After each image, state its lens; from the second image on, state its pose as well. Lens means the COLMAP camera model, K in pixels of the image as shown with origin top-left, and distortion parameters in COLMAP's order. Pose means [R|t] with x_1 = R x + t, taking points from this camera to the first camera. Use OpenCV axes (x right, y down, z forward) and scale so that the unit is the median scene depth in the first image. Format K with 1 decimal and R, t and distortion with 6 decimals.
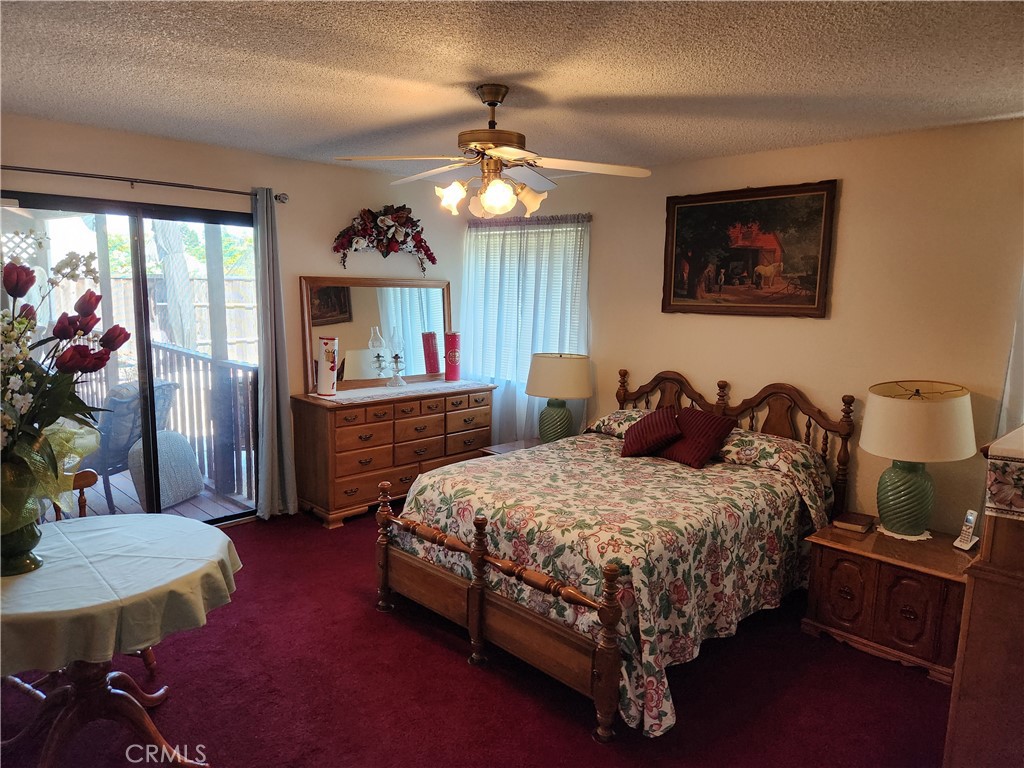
lens RADIAL K [[682.9, 0, 508.2], [0, 682.9, 386.4], [0, 0, 1]] dist [0.085512, -0.085683]
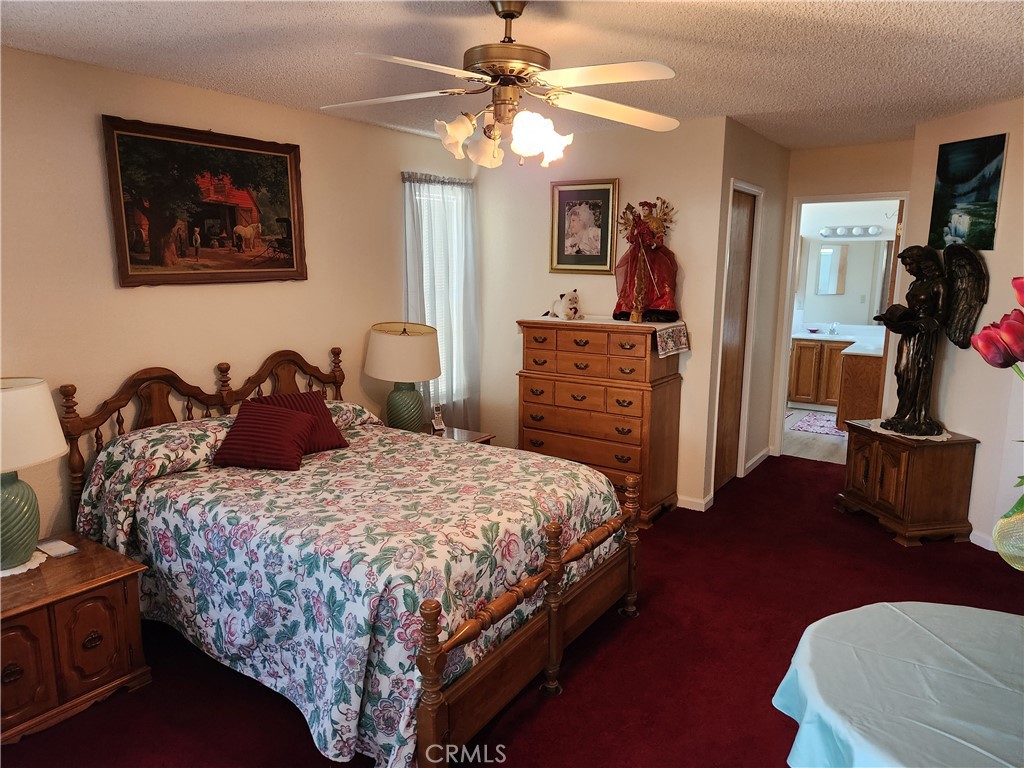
lens RADIAL K [[682.9, 0, 508.2], [0, 682.9, 386.4], [0, 0, 1]] dist [0.085512, -0.085683]
pose [[-0.182487, -0.201605, 0.962317, -0.627014], [0.140424, 0.963374, 0.228456, -0.137661], [-0.973129, 0.176822, -0.147493, 0.876372]]
